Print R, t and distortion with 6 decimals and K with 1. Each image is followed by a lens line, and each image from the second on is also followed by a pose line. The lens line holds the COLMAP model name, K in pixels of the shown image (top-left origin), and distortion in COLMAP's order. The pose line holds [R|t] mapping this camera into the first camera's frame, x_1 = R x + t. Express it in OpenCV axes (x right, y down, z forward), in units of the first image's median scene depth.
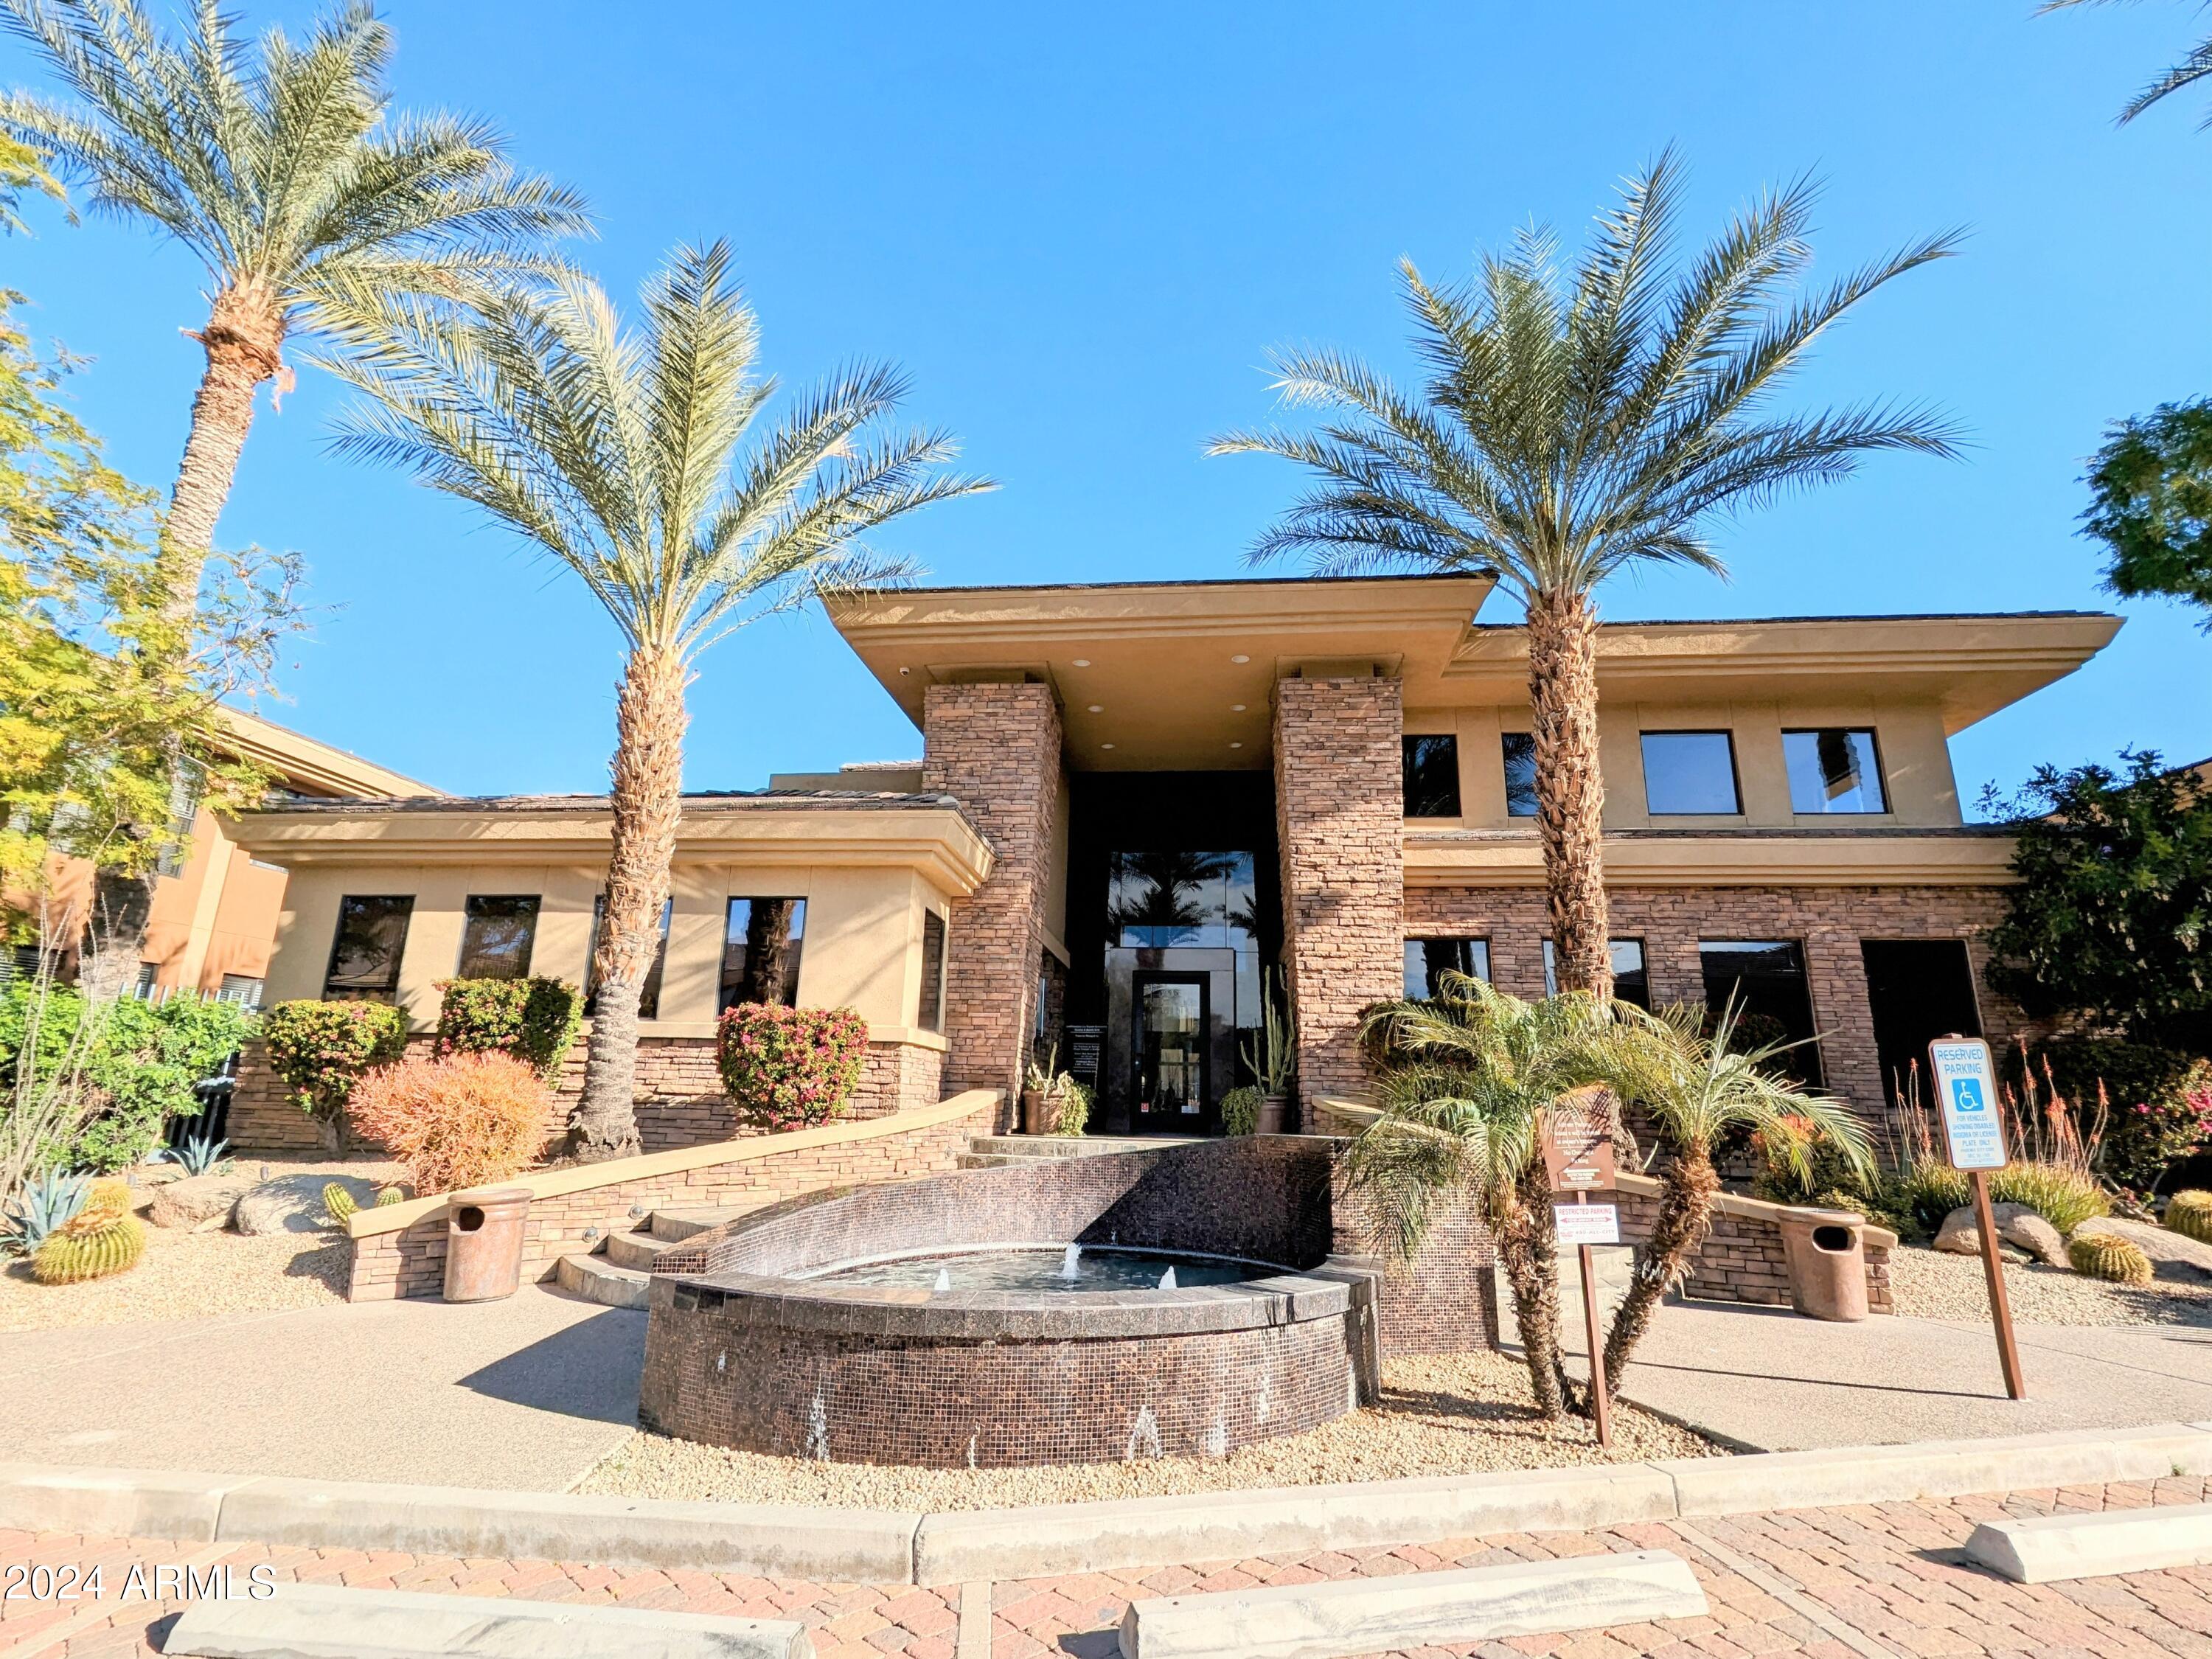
lens RADIAL K [[1031.3, 0, 1106.0], [0, 1031.3, 829.5], [0, 0, 1]] dist [-0.001894, -0.000713]
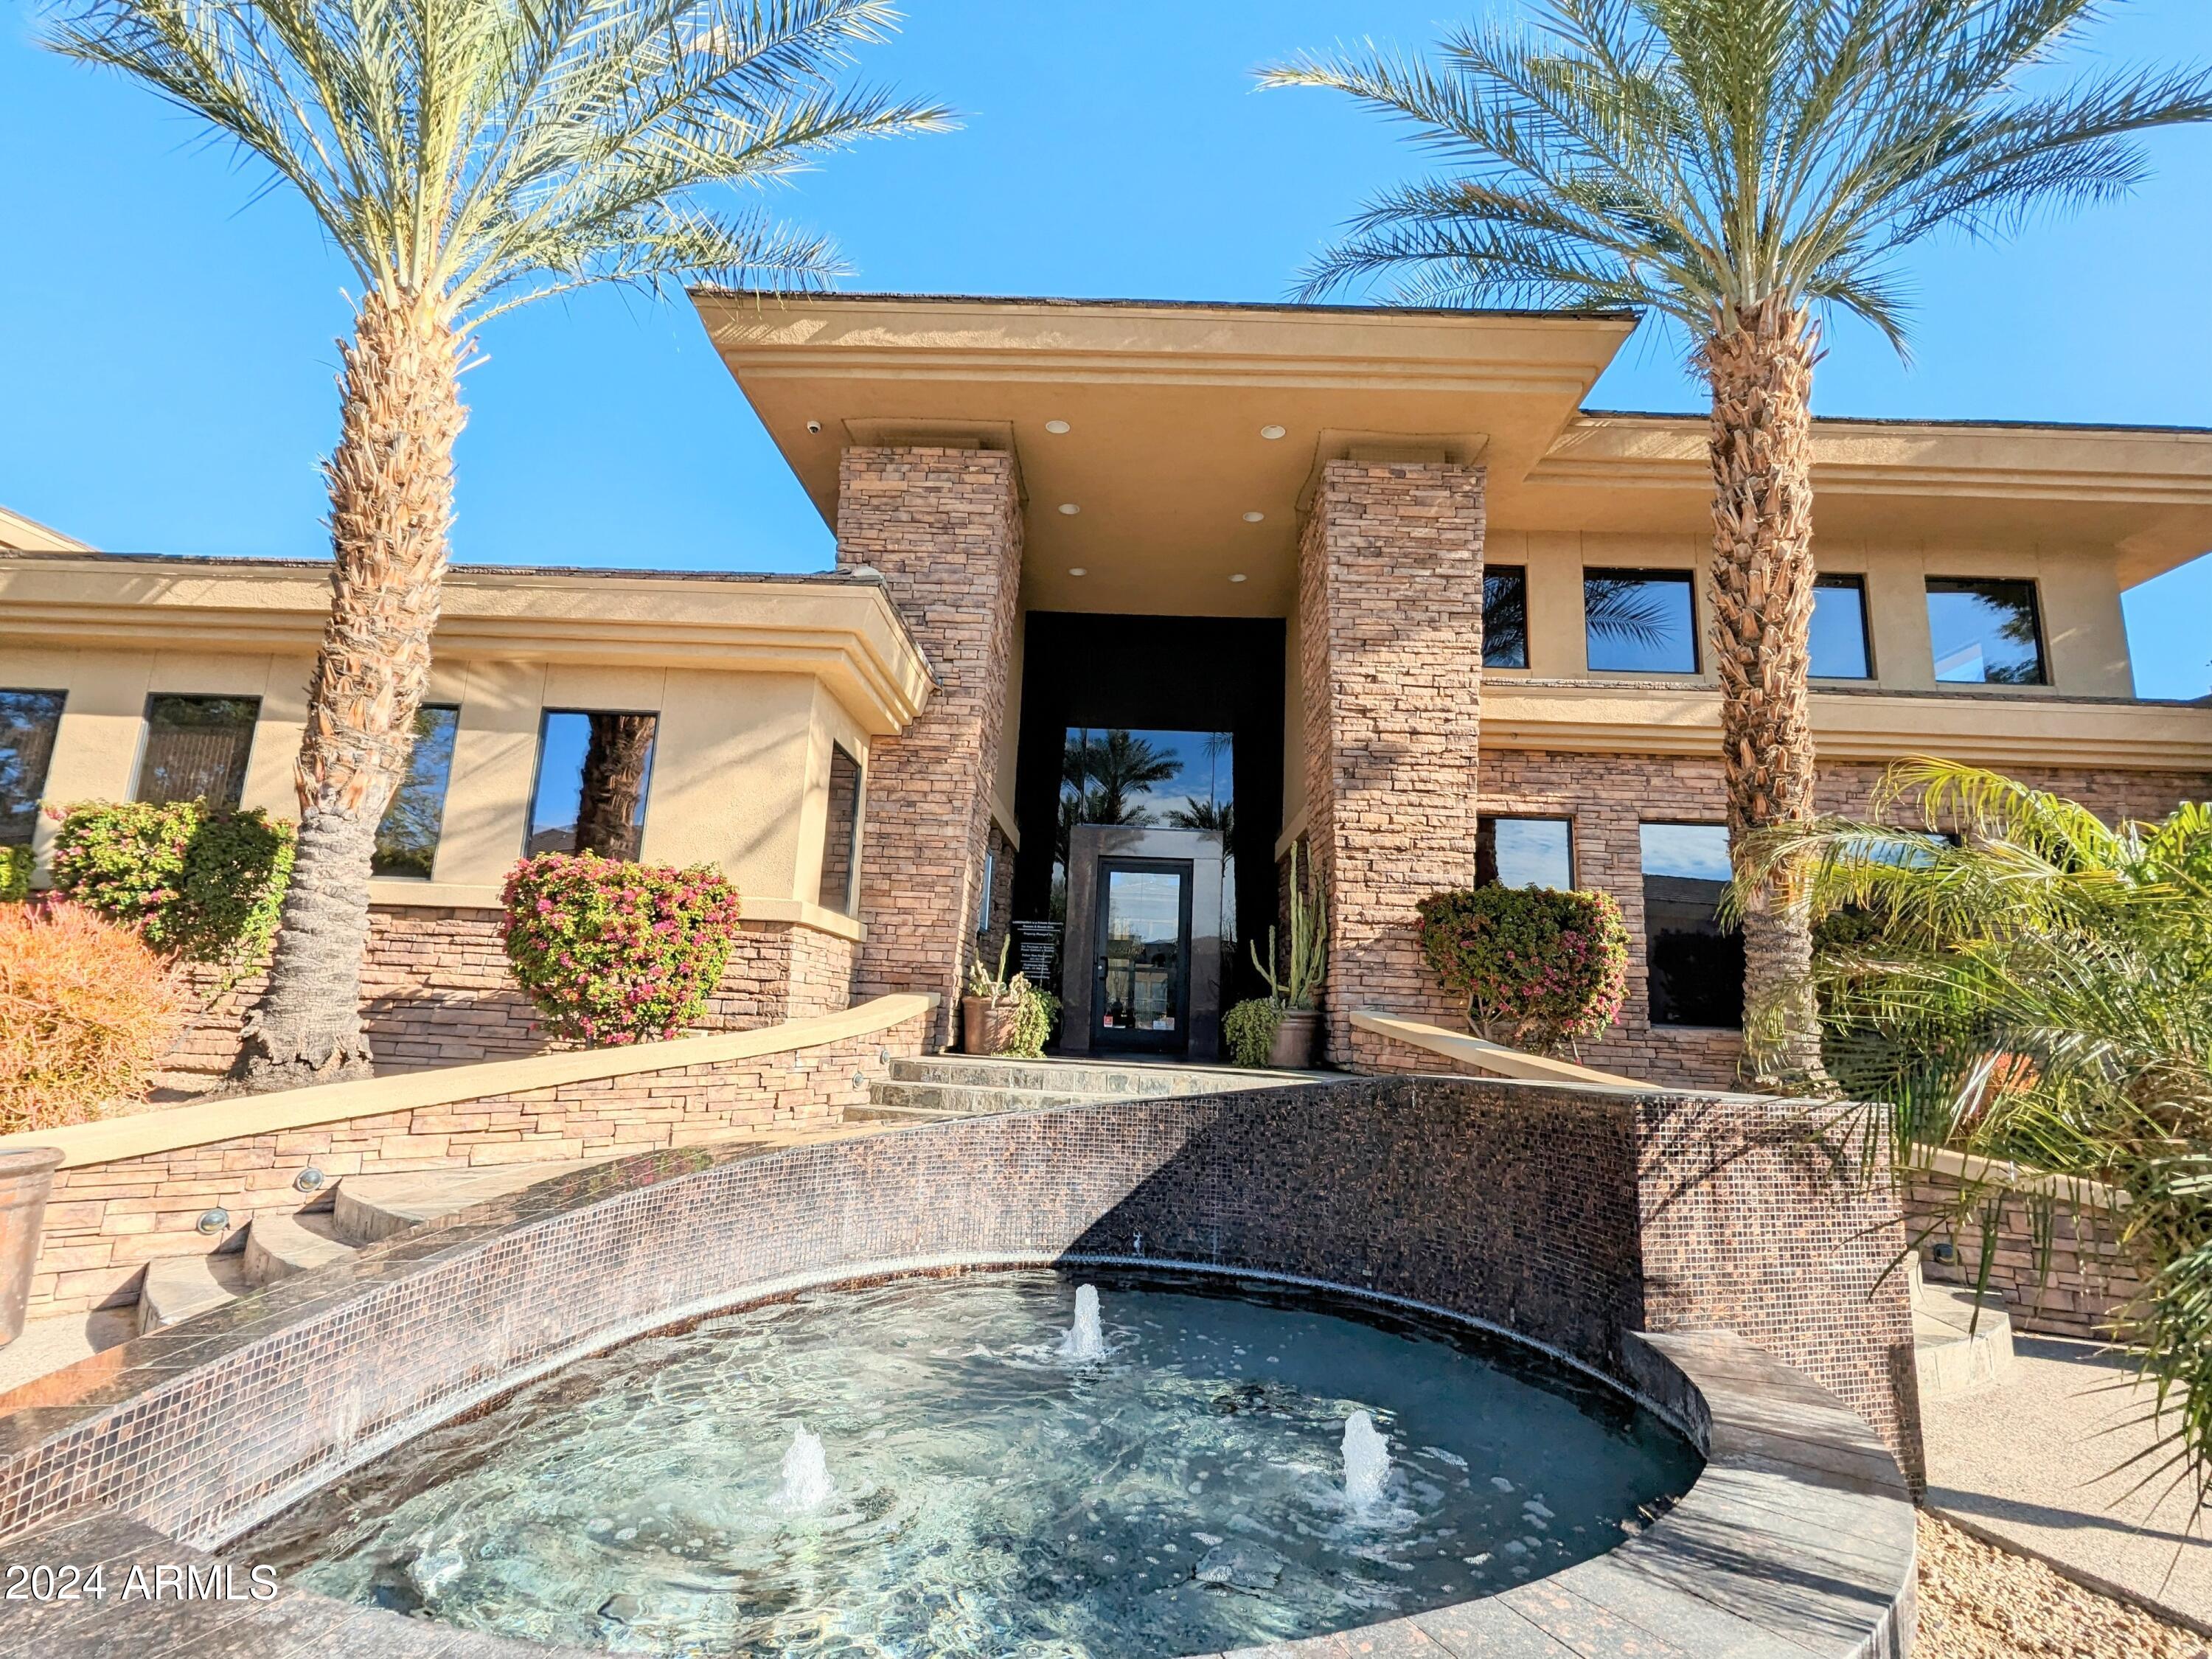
lens RADIAL K [[1049.3, 0, 1106.0], [0, 1049.3, 829.5], [0, 0, 1]] dist [-0.024617, 0.020255]
pose [[0.997071, 0.034170, 0.068427, -0.035106], [-0.039697, 0.995915, 0.081104, 0.071026], [-0.065377, -0.083582, 0.994354, 0.263922]]
